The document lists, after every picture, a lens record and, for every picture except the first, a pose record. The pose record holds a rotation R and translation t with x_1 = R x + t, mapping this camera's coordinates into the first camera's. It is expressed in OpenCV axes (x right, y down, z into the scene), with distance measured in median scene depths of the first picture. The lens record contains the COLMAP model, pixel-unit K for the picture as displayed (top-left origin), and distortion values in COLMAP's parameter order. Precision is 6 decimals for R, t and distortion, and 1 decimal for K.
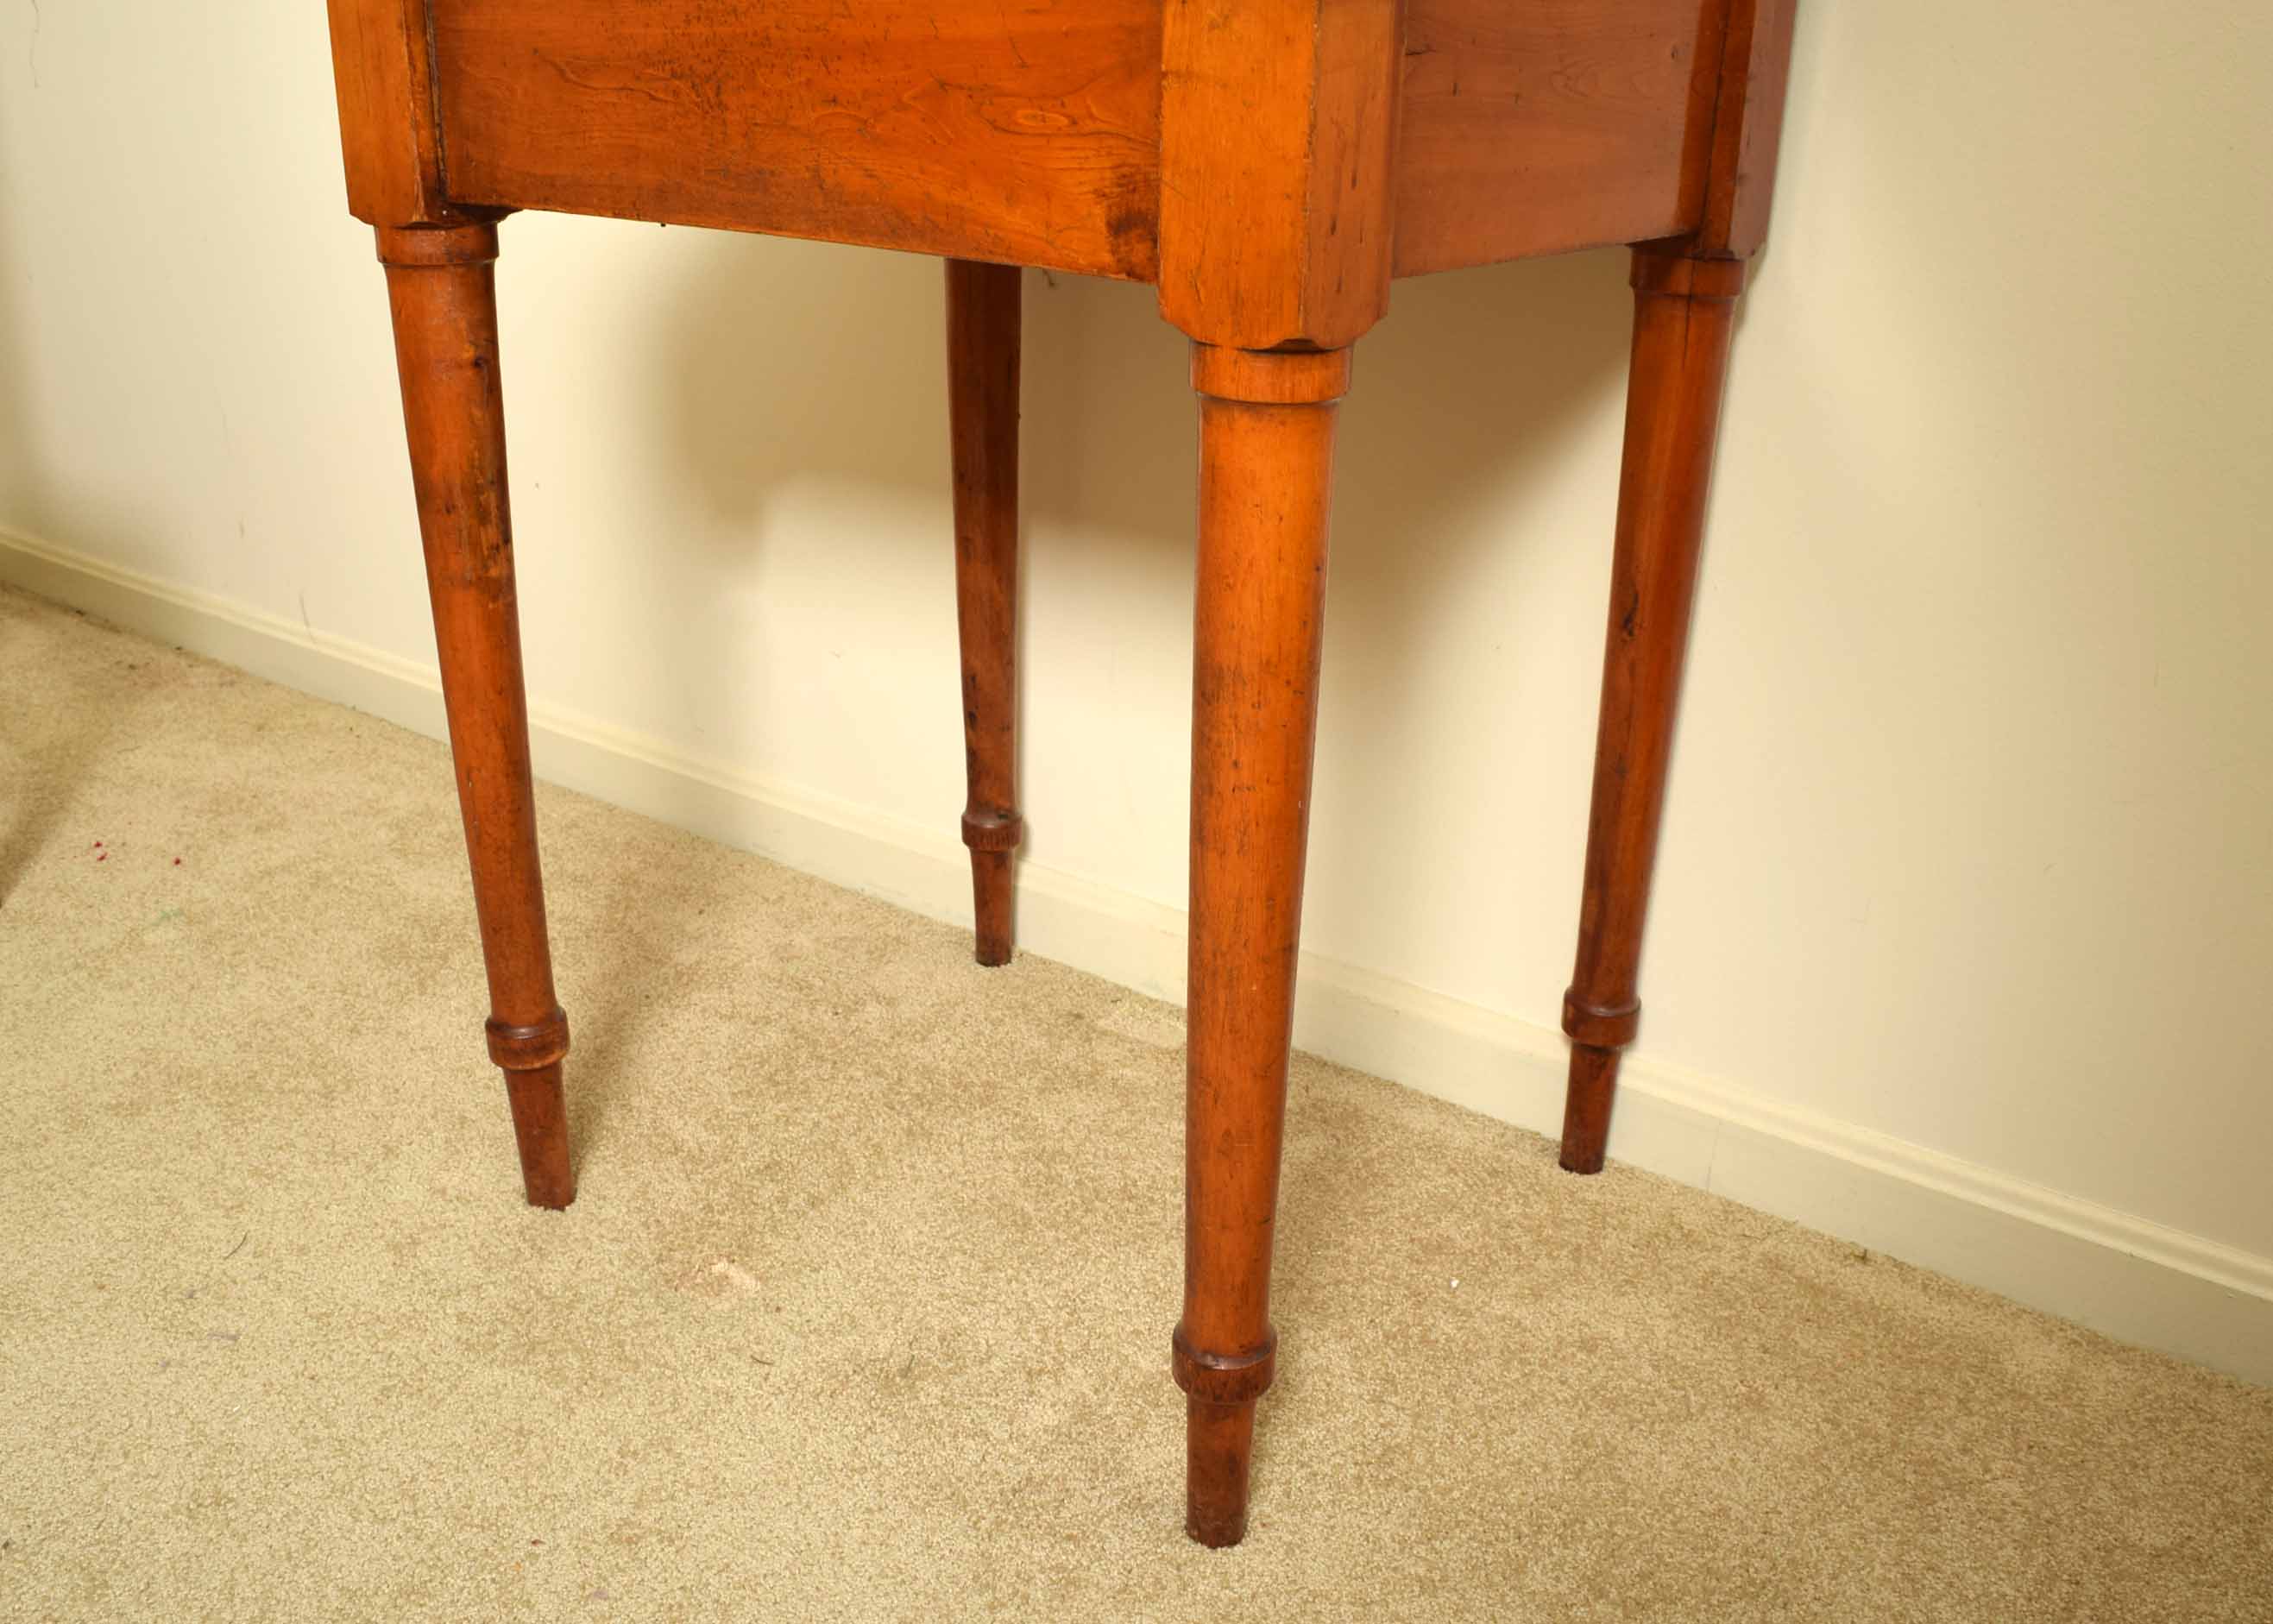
lens RADIAL K [[1919.0, 0, 1173.8], [0, 1919.0, 812.2], [0, 0, 1]] dist [-0.095232, 0.017765]
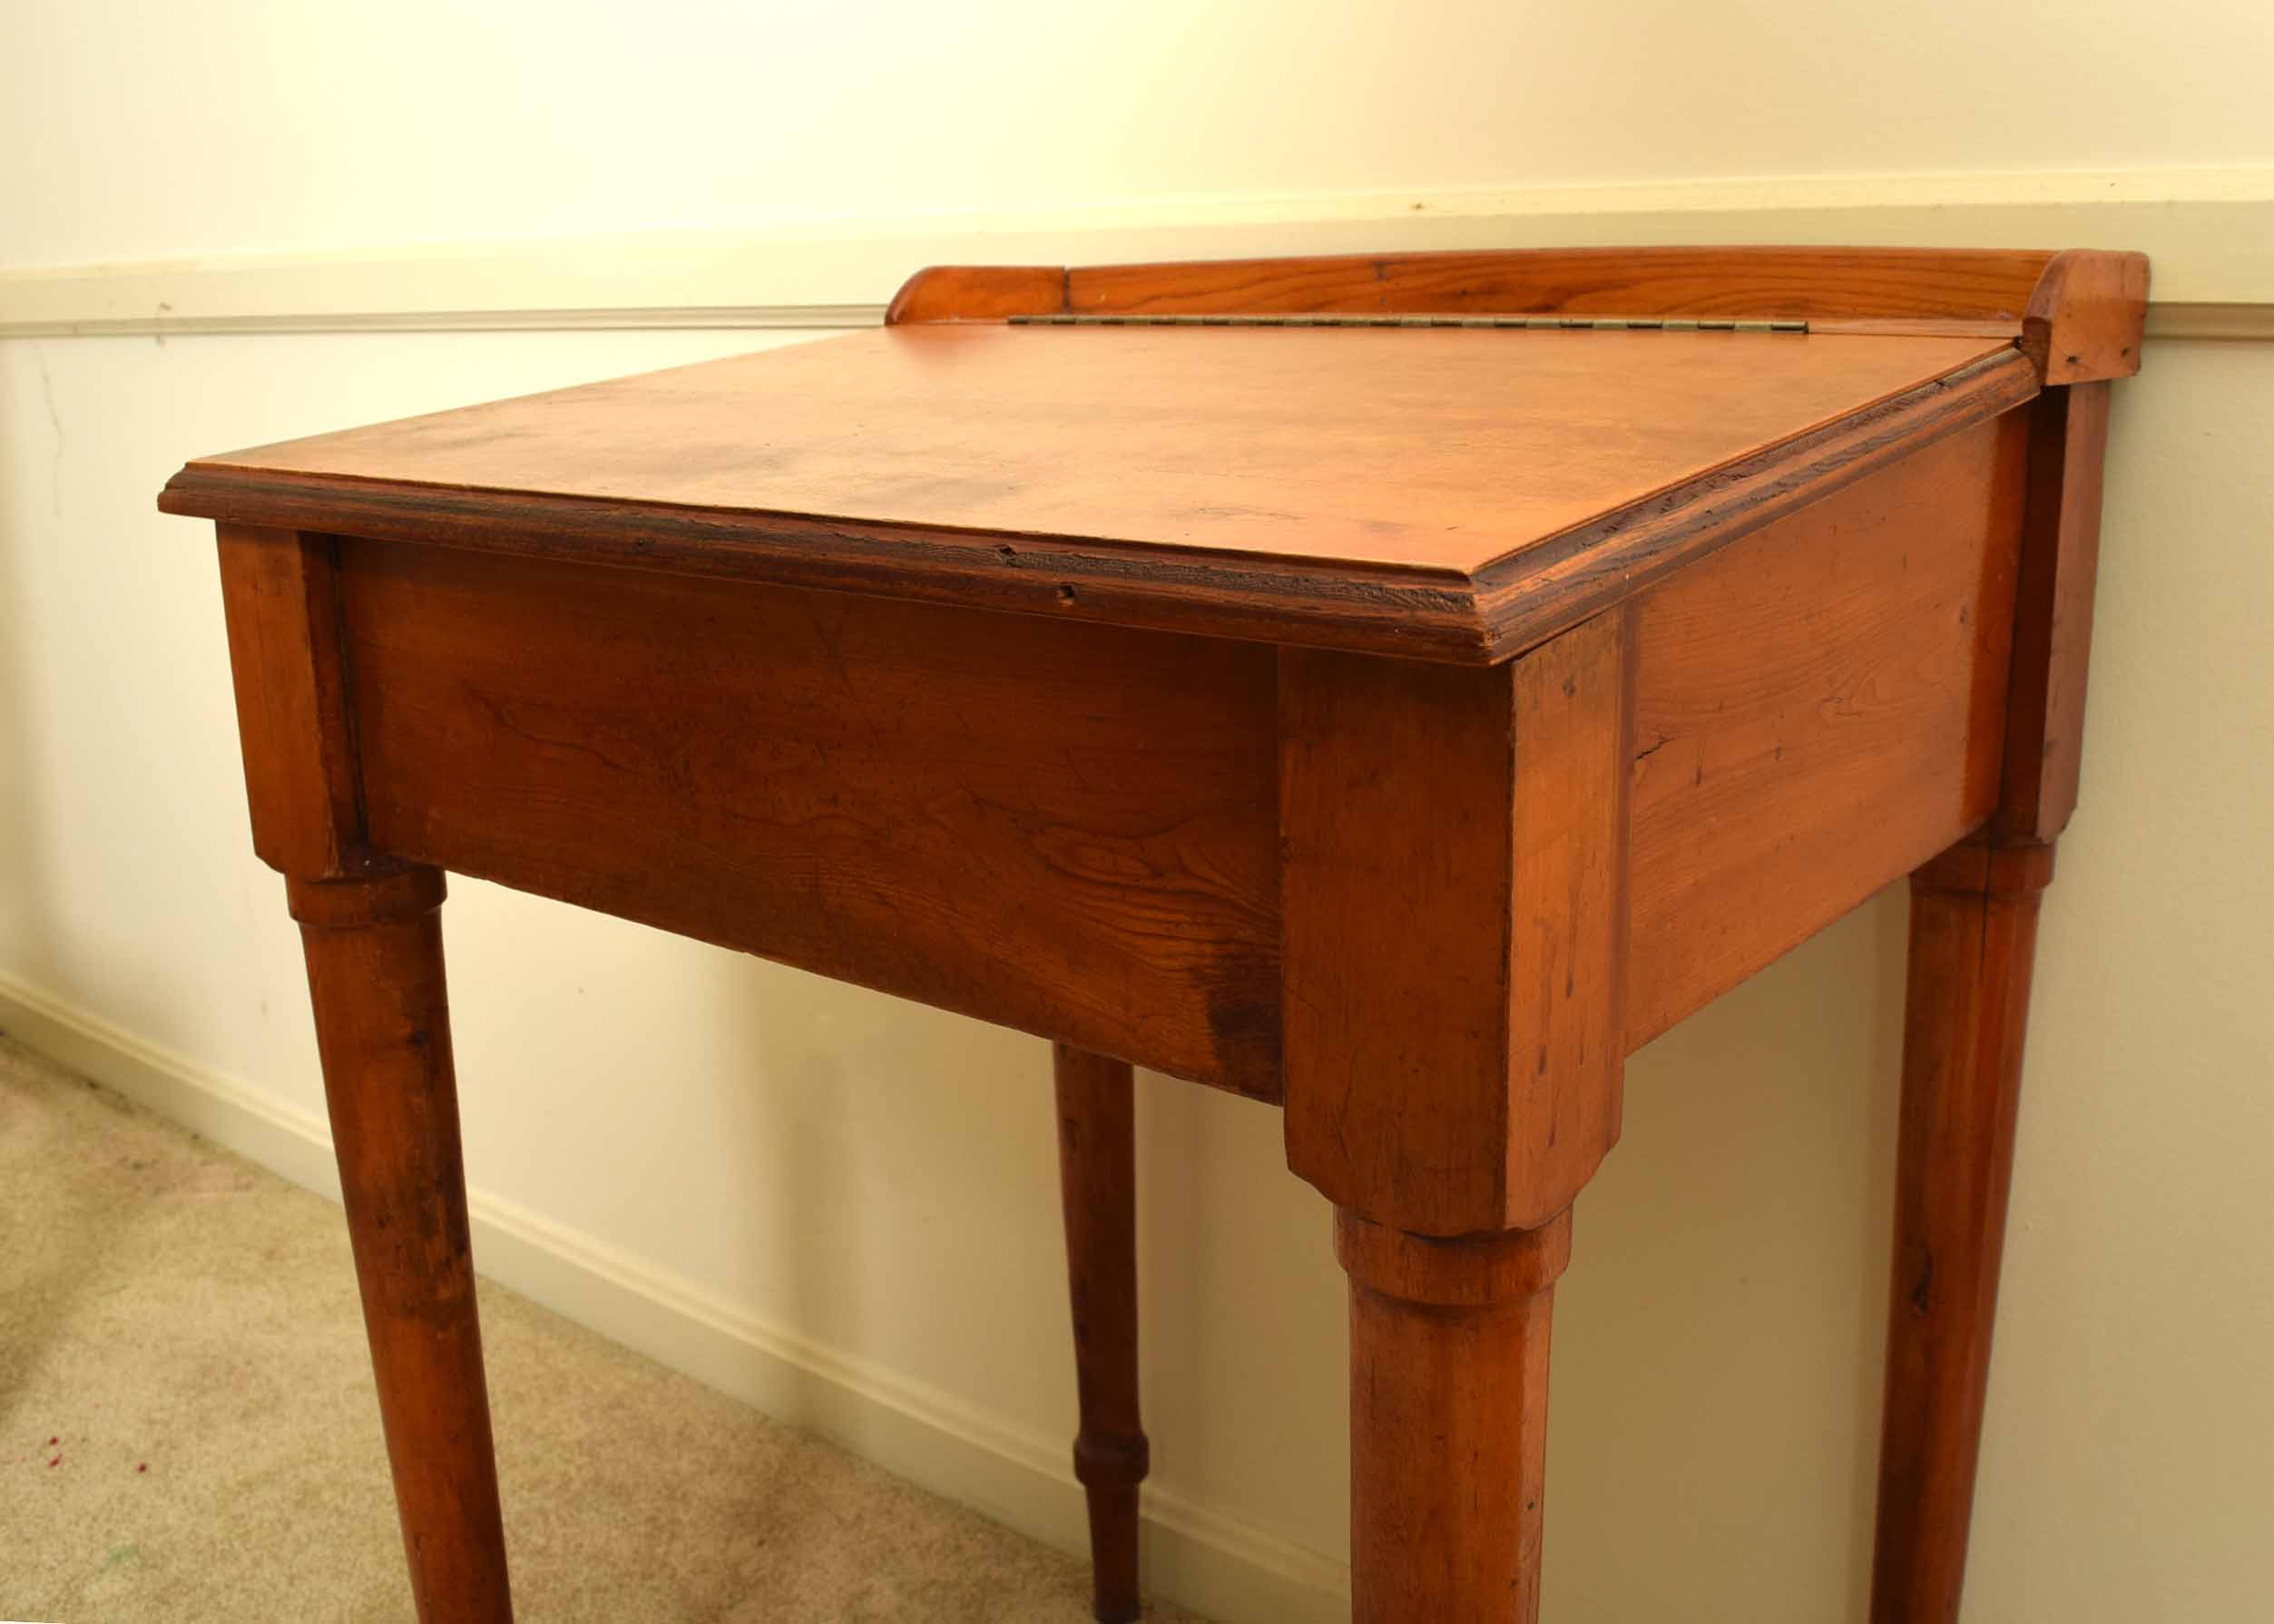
lens RADIAL K [[2028.6, 0, 1264.0], [0, 2028.6, 811.0], [0, 0, 1]] dist [-0.098237, 0.020796]
pose [[0.999010, -0.028770, -0.033945, 0.005838], [0.023362, 0.988387, -0.150152, -0.133369], [0.037871, 0.149210, 0.988080, 0.127245]]
